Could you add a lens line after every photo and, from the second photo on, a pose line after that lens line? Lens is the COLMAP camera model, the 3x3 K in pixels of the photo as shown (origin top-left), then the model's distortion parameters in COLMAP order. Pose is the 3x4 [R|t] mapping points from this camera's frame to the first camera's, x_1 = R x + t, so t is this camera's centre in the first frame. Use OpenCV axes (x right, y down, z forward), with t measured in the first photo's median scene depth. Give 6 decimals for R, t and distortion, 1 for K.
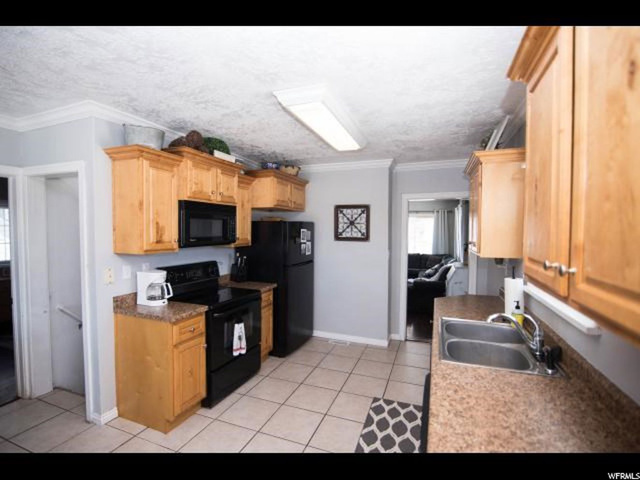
lens RADIAL K [[311.3, 0, 319.8], [0, 311.3, 239.9], [0, 0, 1]] dist [-0.016484, -0.000073]
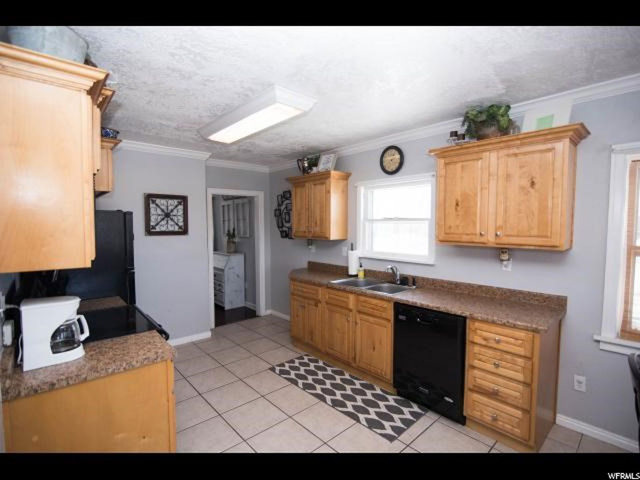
lens RADIAL K [[311.3, 0, 319.5], [0, 311.3, 239.5], [0, 0, 1]] dist [-0.016484, -0.000073]
pose [[0.437464, -0.052737, 0.897688, -0.514523], [0.033599, 0.998540, 0.042288, -0.007493], [-0.898608, 0.011662, 0.438597, 0.220911]]
